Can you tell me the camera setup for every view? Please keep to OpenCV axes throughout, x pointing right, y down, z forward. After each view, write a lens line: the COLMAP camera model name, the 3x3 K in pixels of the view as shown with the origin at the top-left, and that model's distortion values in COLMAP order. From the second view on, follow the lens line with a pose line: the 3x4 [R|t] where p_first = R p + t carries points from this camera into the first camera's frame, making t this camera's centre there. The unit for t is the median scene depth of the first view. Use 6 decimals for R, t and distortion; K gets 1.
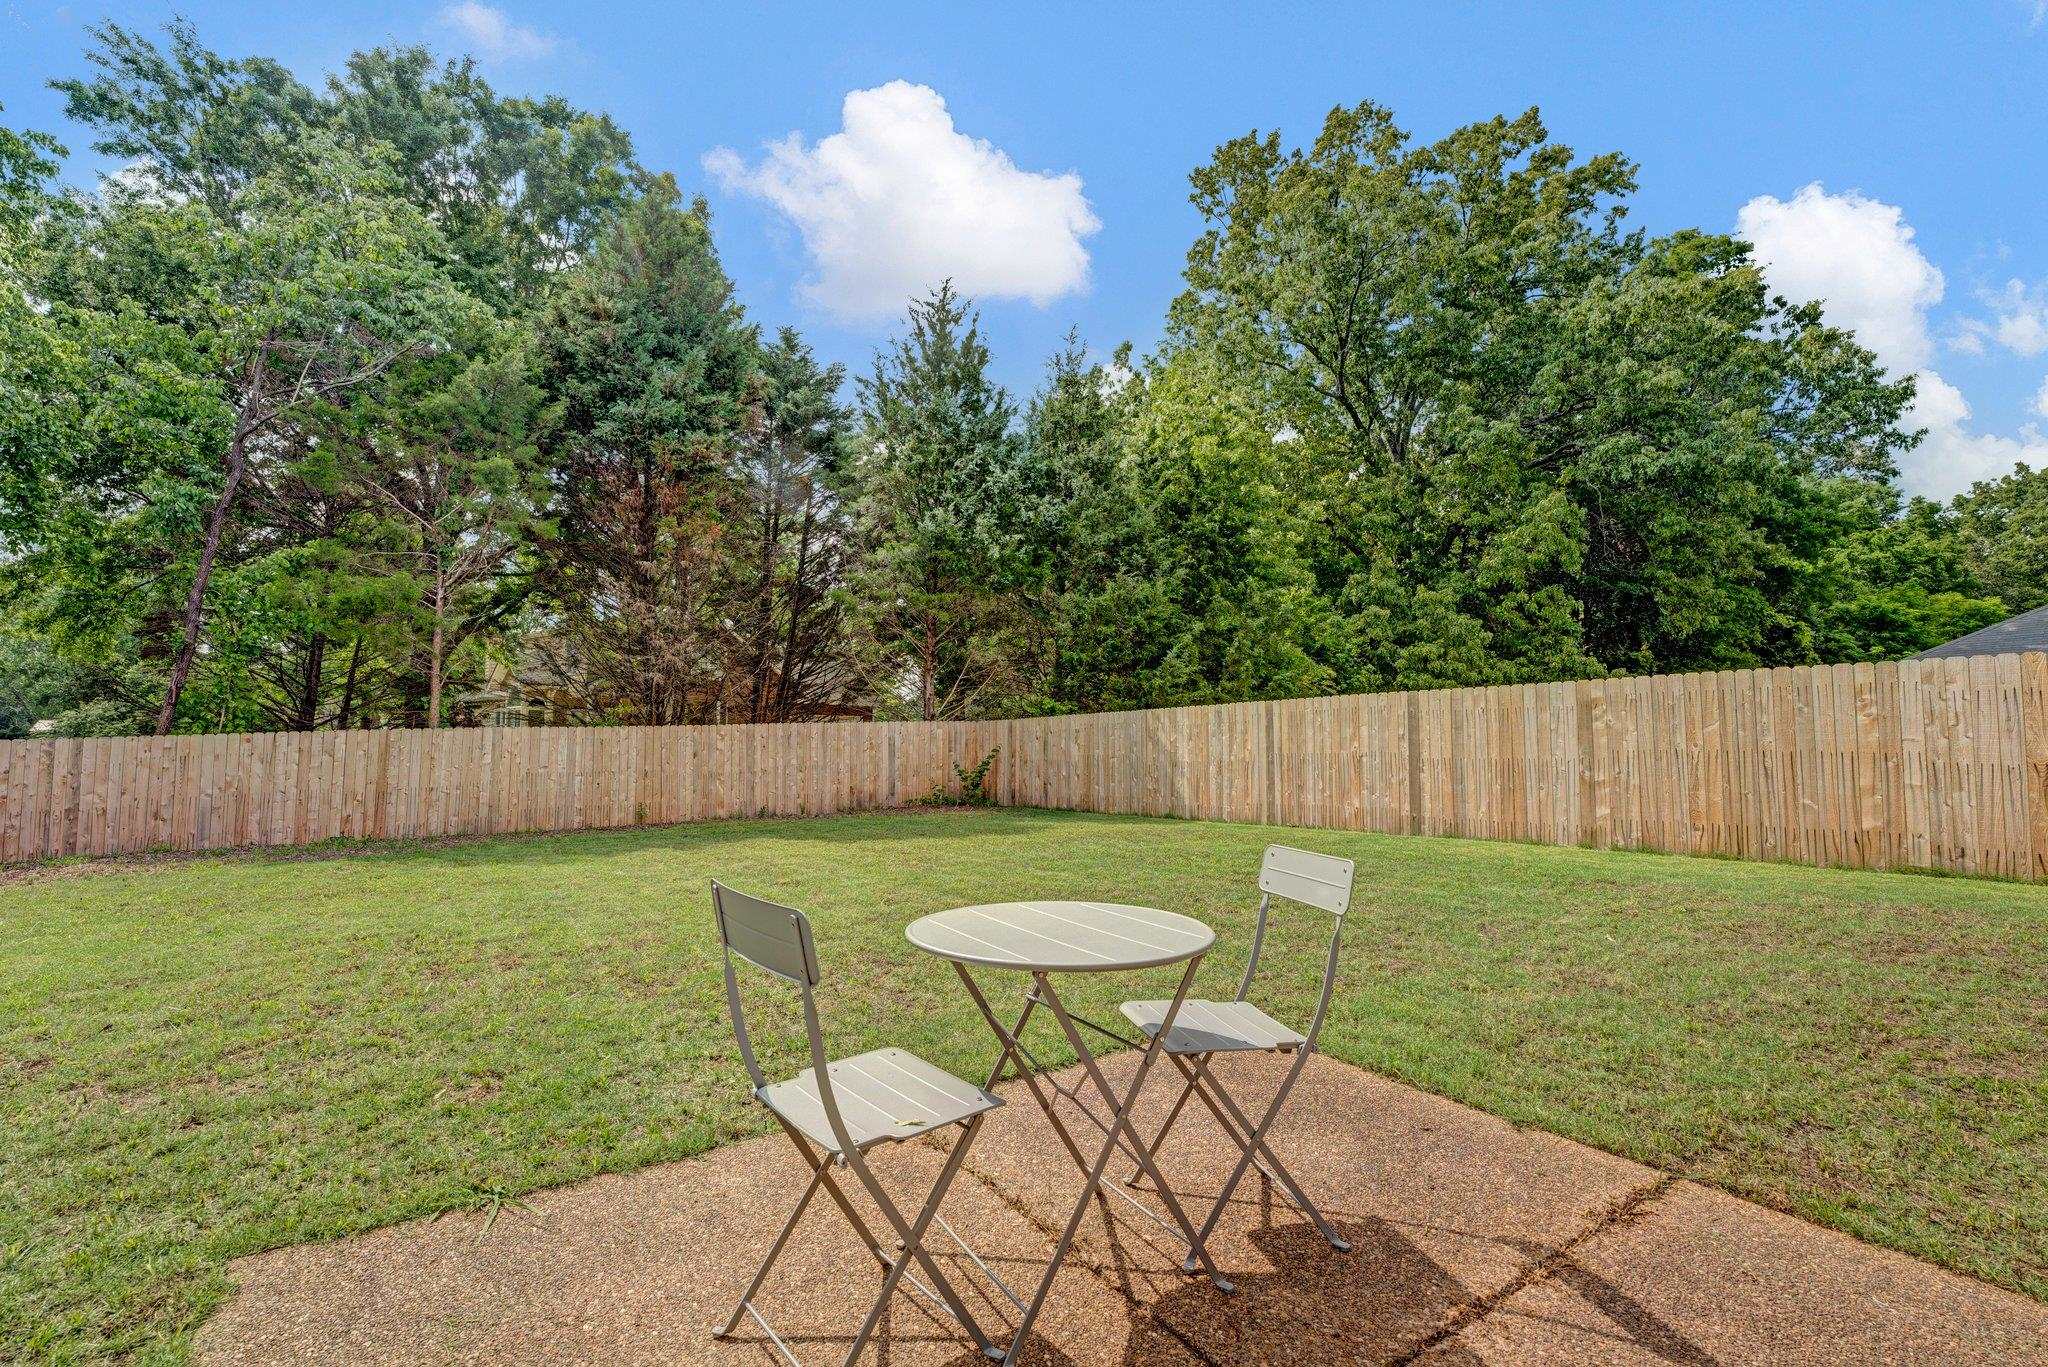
lens RADIAL K [[886.5, 0, 1010.2], [0, 886.5, 680.1], [0, 0, 1]] dist [-0.001886, 0.000053]
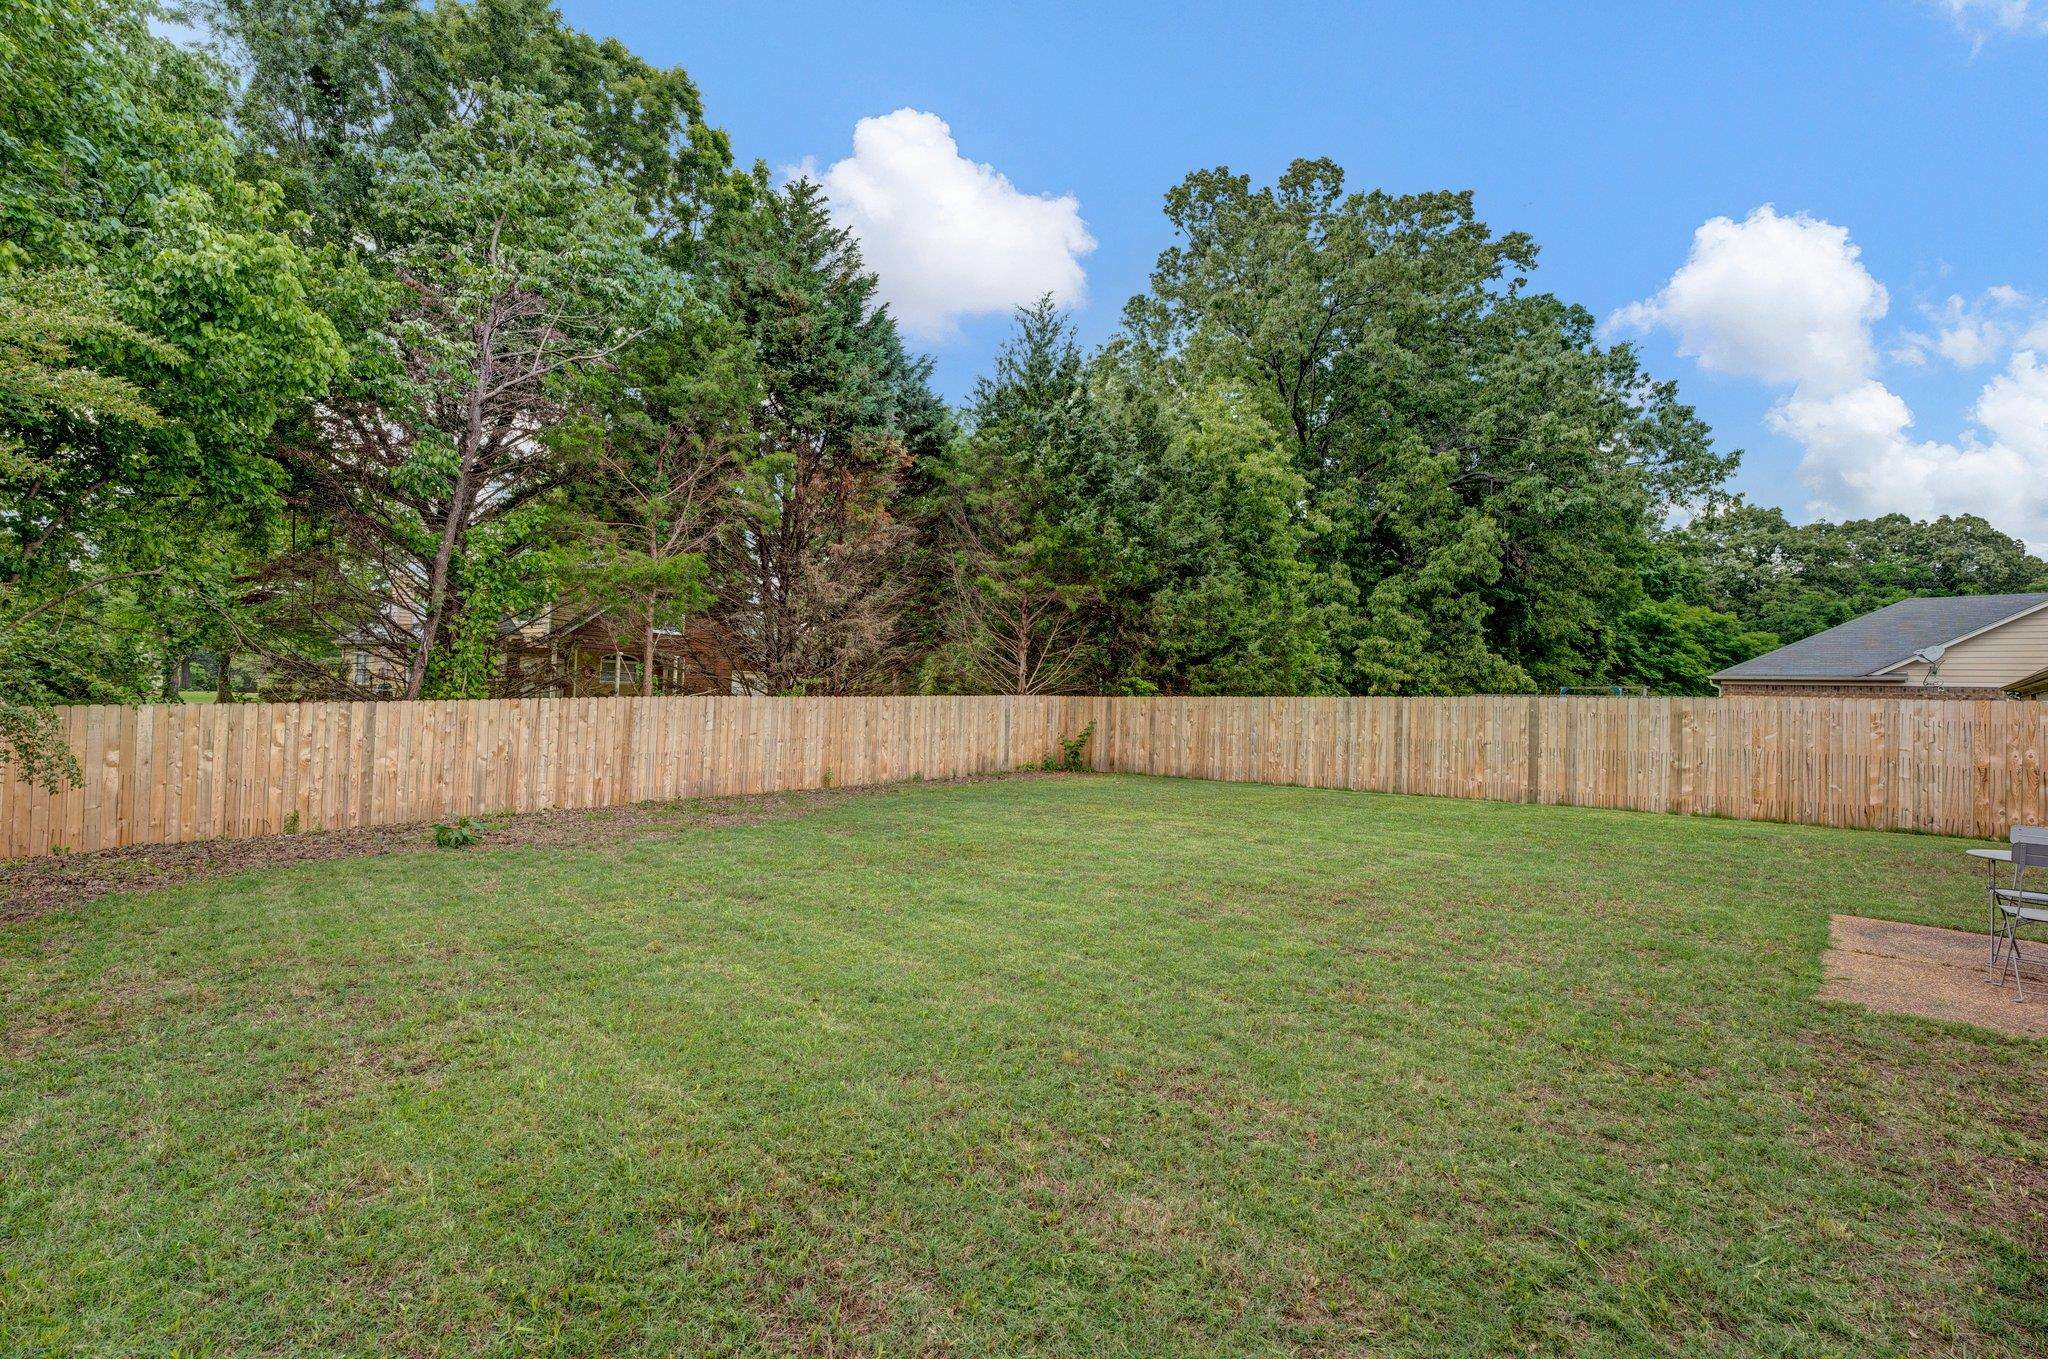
lens RADIAL K [[886.5, 0, 1010.2], [0, 886.5, 676.1], [0, 0, 1]] dist [-0.001886, 0.000053]
pose [[0.977496, 0.033441, 0.208287, -0.360300], [-0.043334, 0.998130, 0.043113, -0.025759], [-0.206456, -0.051169, 0.977117, -0.088881]]
